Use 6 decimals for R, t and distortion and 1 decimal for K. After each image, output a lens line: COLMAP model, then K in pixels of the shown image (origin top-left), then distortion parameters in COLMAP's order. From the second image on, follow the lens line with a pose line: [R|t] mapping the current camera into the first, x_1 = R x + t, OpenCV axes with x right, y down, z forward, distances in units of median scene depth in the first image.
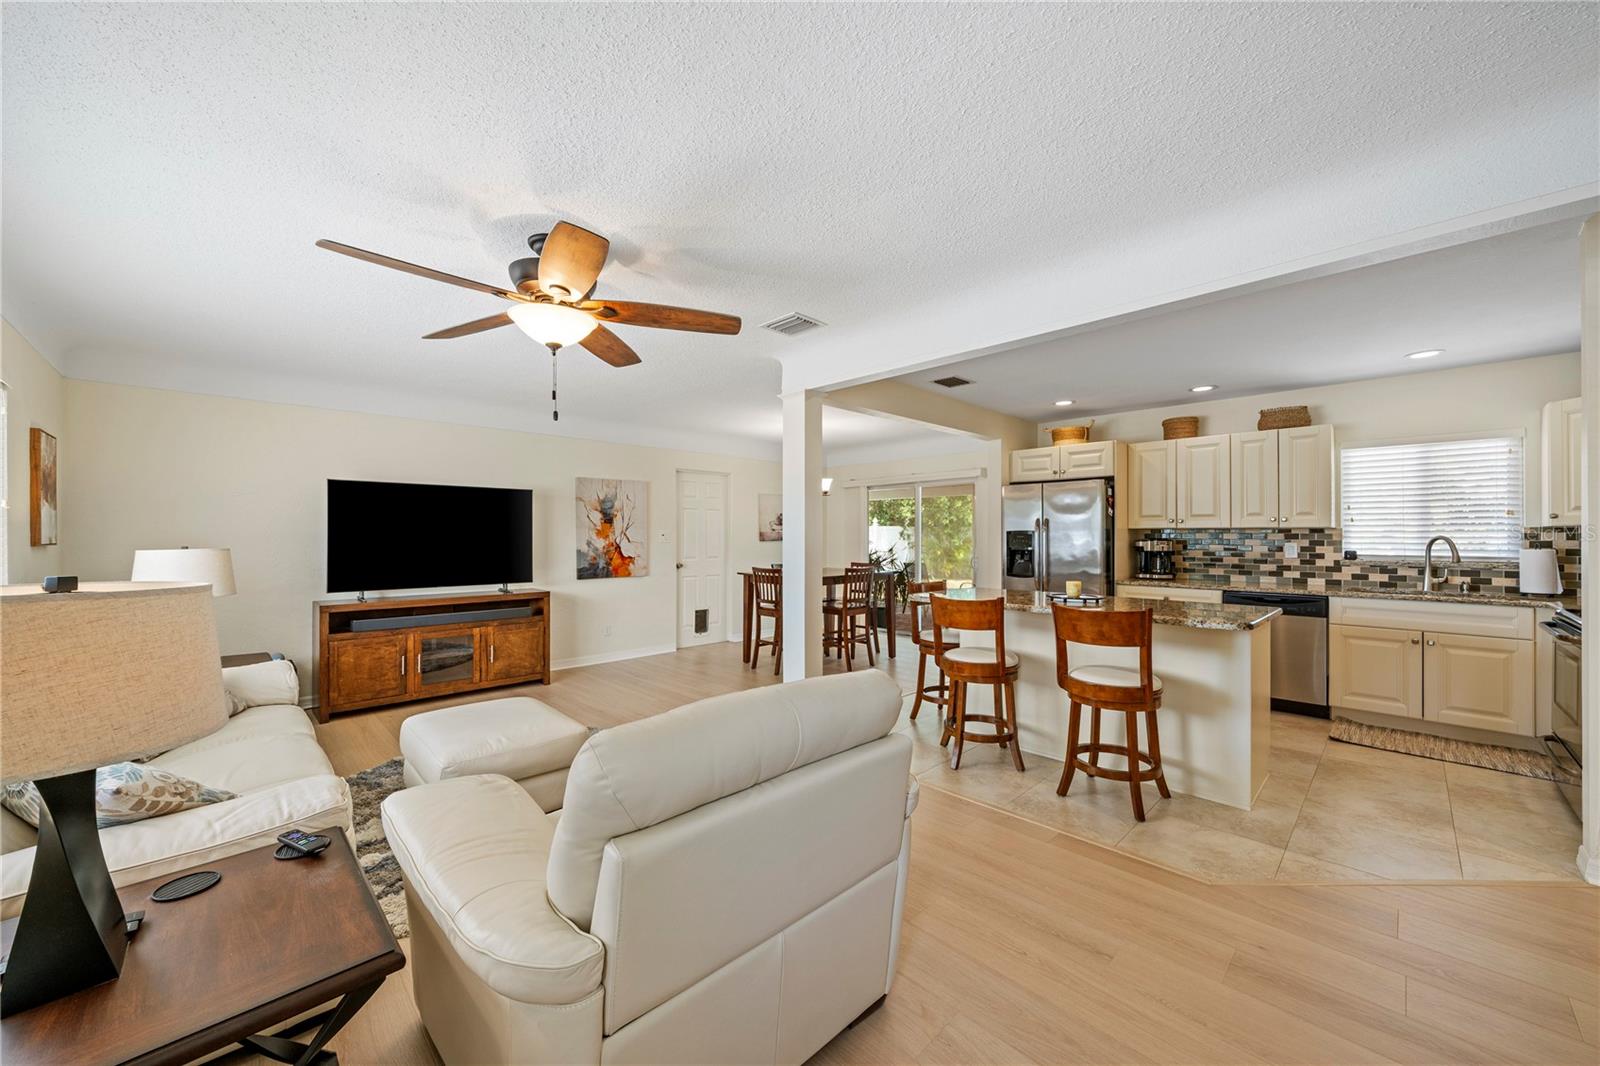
lens RADIAL K [[594.3, 0, 801.2], [0, 594.3, 533.4], [0, 0, 1]] dist [-0.005290, 0.000257]
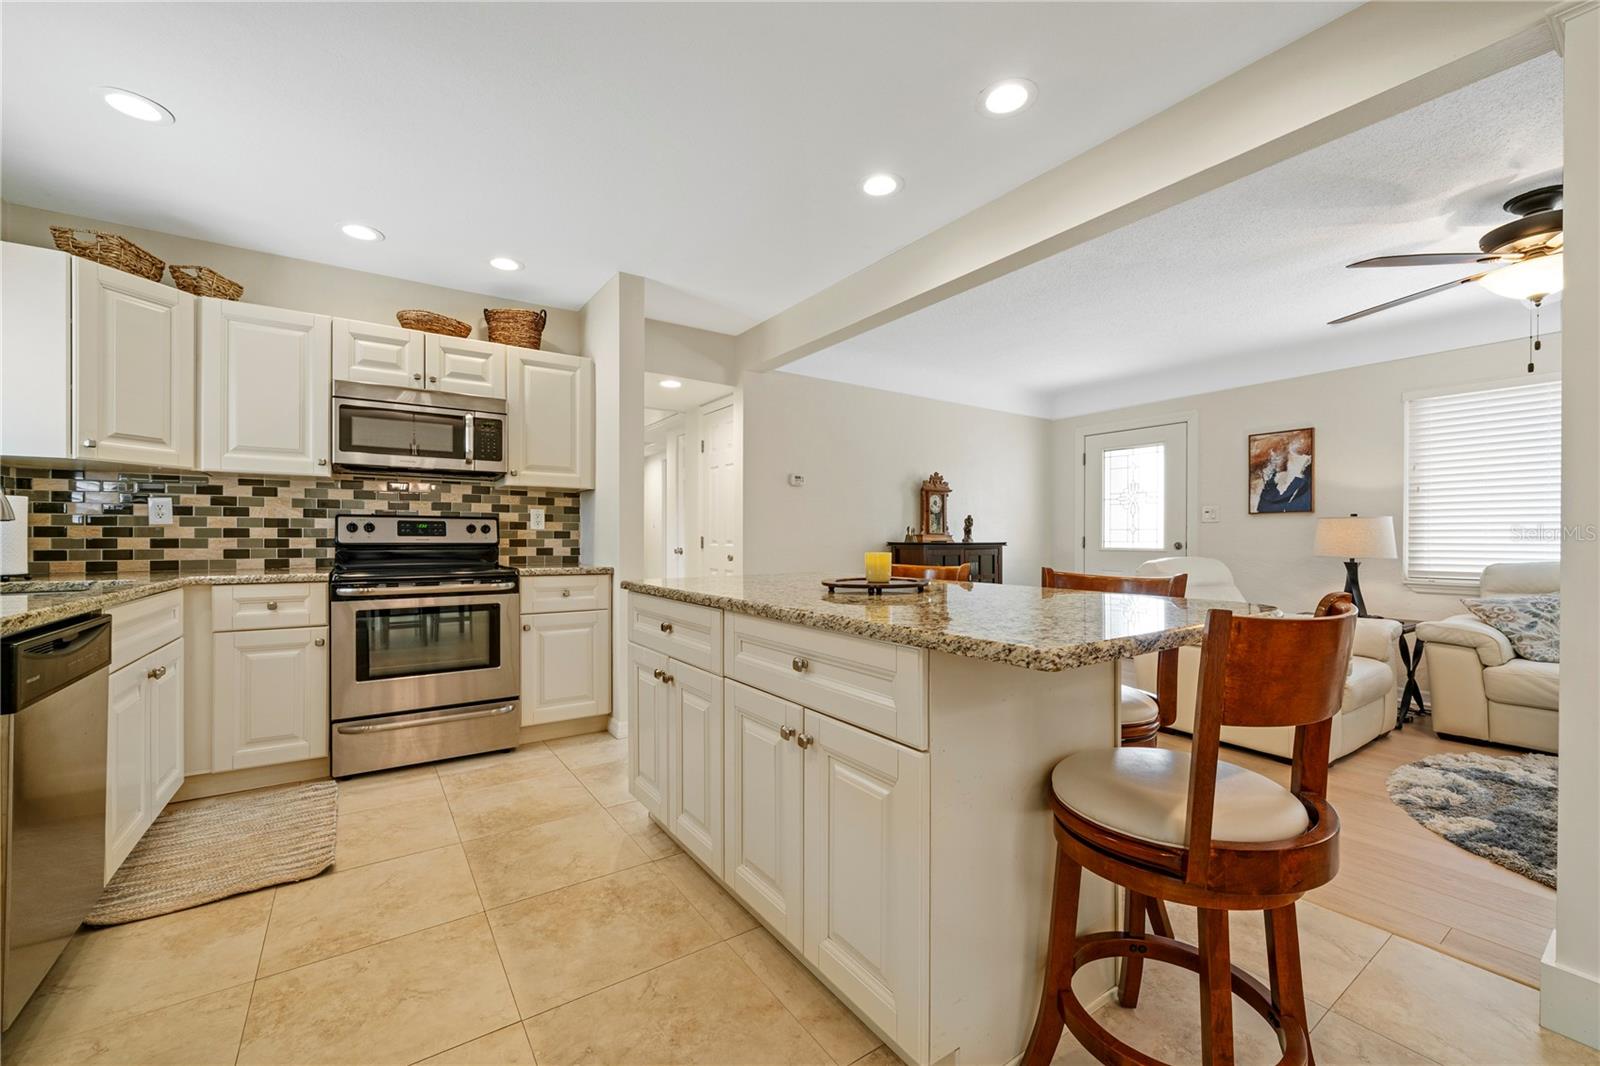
lens RADIAL K [[642.5, 0, 801.0], [0, 642.5, 539.8], [0, 0, 1]] dist [-0.001015, 0.000065]
pose [[-0.985611, -0.003095, 0.169000, 0.319398], [-0.003433, 0.999993, -0.001709, 0.052474], [-0.168994, -0.002265, -0.985615, 1.150911]]
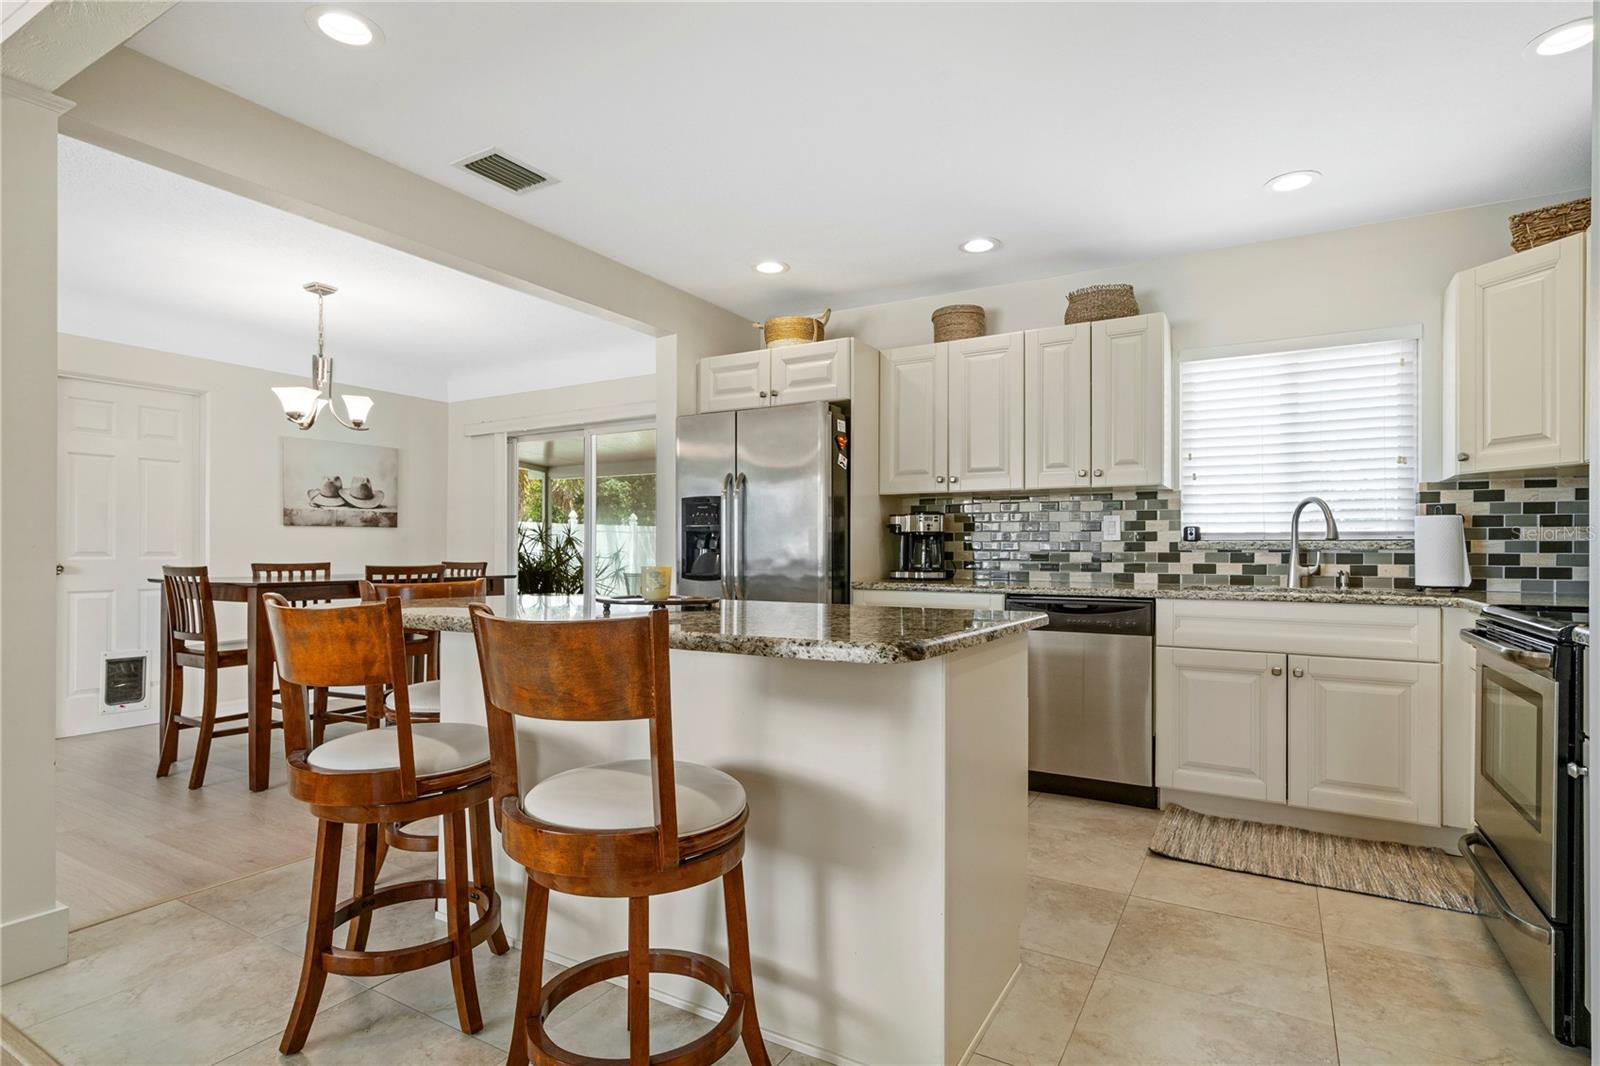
lens RADIAL K [[802.0, 0, 804.6], [0, 802.0, 548.2], [0, 0, 1]] dist [0.002009, -0.000128]
pose [[0.964472, 0.003027, 0.264167, 0.301587], [-0.003467, 0.999993, 0.001201, 0.049116], [-0.264162, -0.002074, 0.964476, 0.285026]]
